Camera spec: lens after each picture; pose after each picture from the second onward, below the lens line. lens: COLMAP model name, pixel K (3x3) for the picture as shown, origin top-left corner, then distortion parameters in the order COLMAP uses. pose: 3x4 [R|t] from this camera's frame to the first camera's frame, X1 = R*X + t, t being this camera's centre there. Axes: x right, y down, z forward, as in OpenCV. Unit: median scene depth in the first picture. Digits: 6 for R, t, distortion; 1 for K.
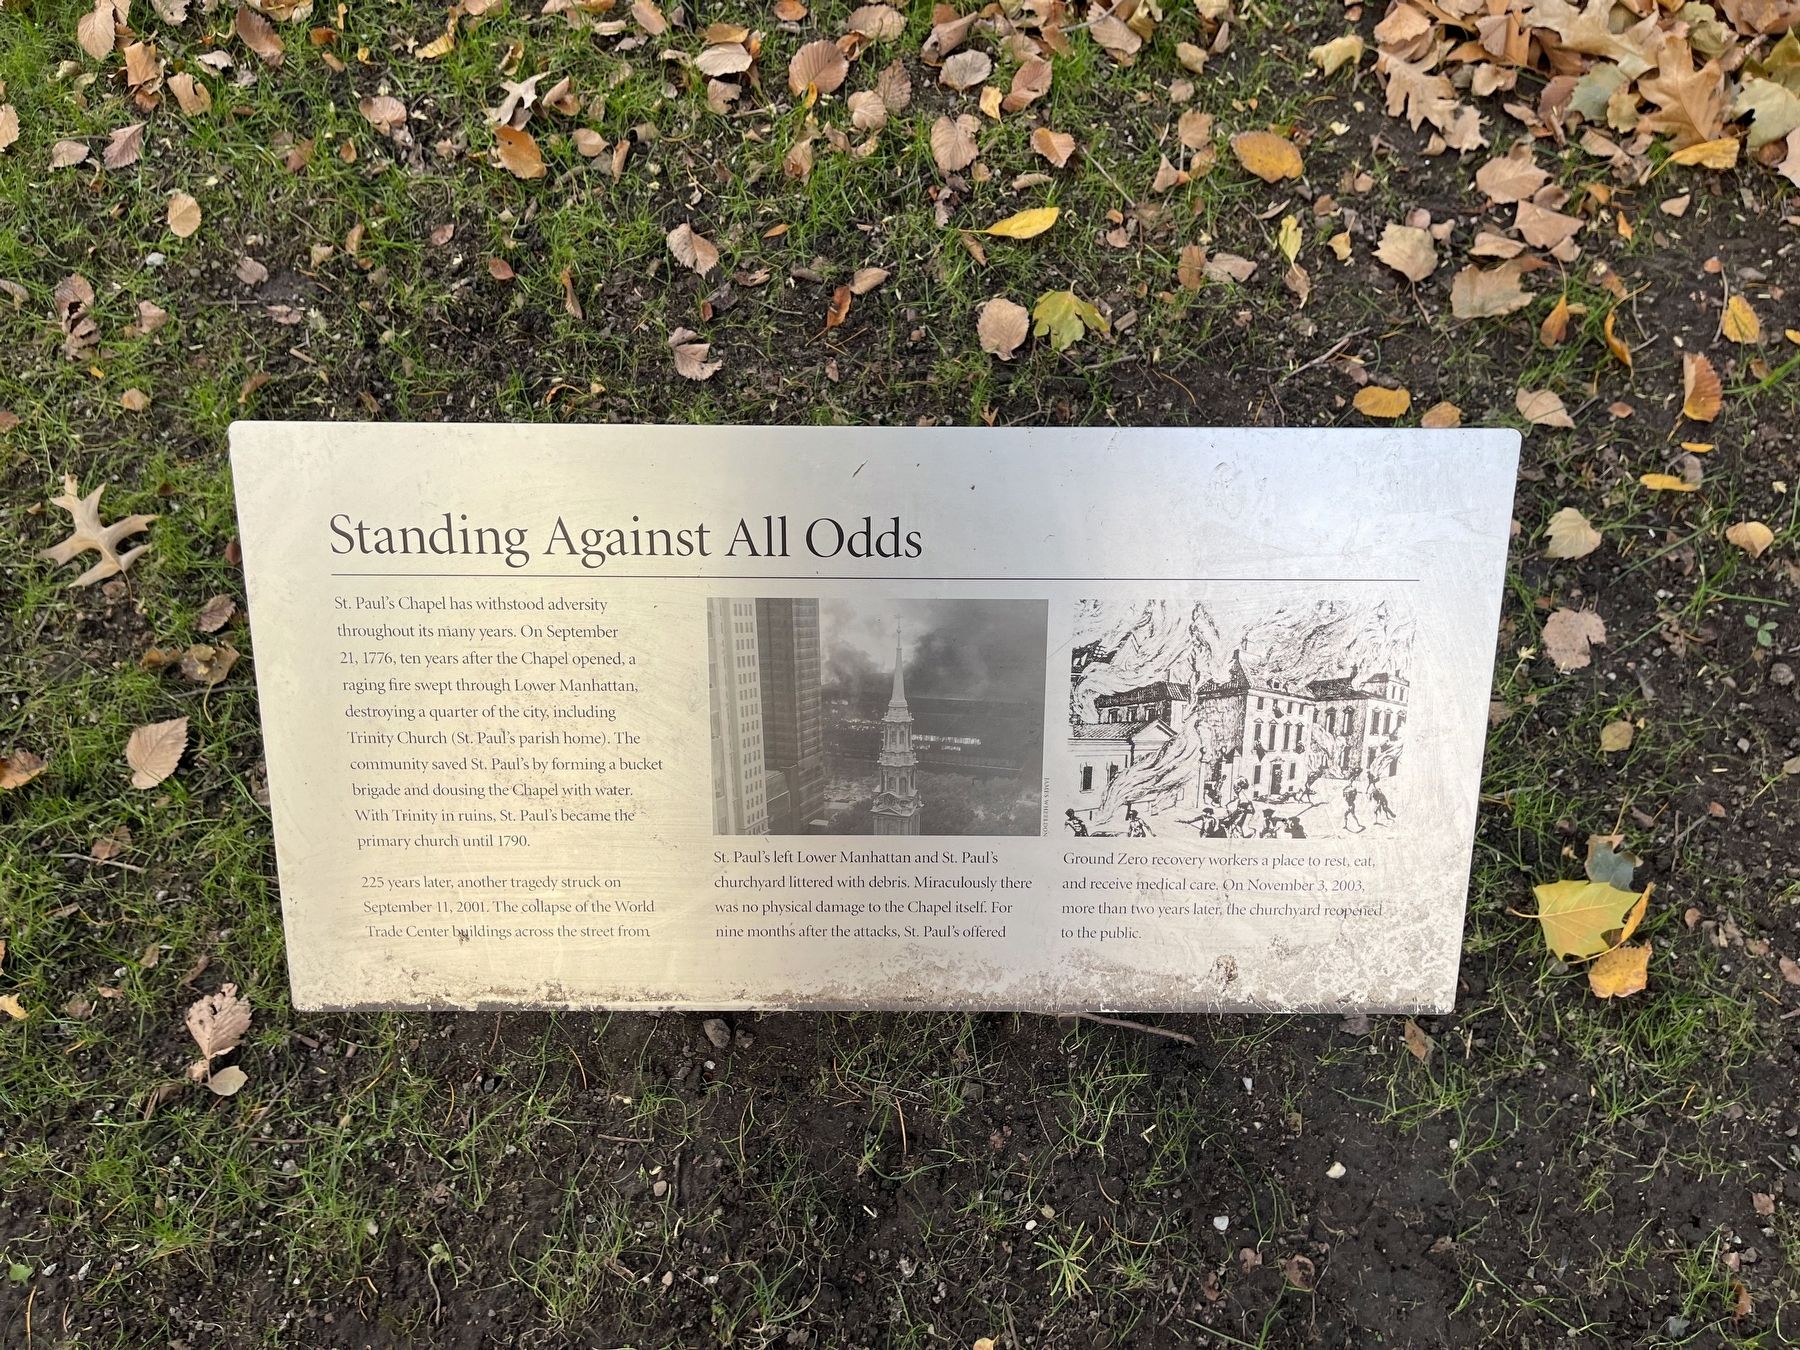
lens RADIAL K [[1366.7, 0, 900.0], [0, 1366.7, 675.0], [0, 0, 1]] dist [0.093456, -0.128540]
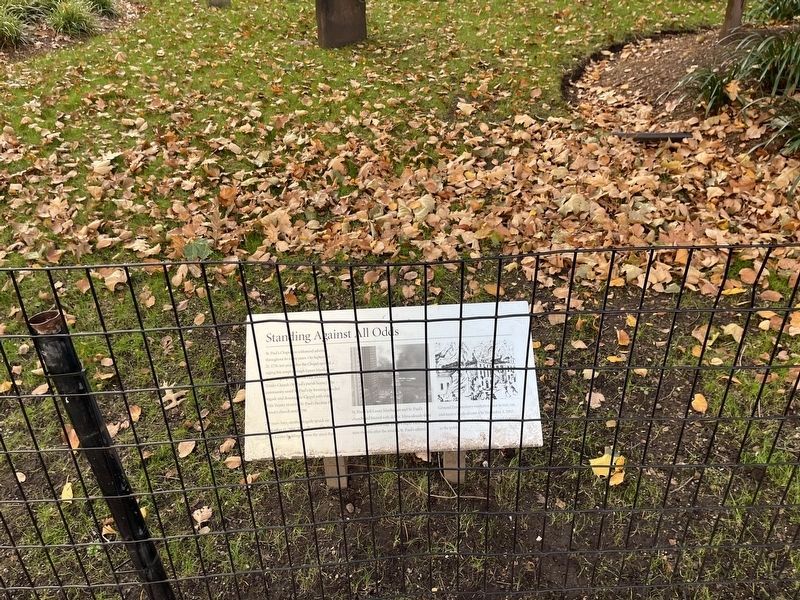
lens RADIAL K [[607.4, 0, 400.0], [0, 607.4, 300.0], [0, 0, 1]] dist [0.093456, -0.128540]
pose [[0.998276, -0.058679, 0.000979, 0.014945], [0.052339, 0.882621, -0.467163, 0.441392], [0.026549, 0.466409, 0.884171, -0.475911]]
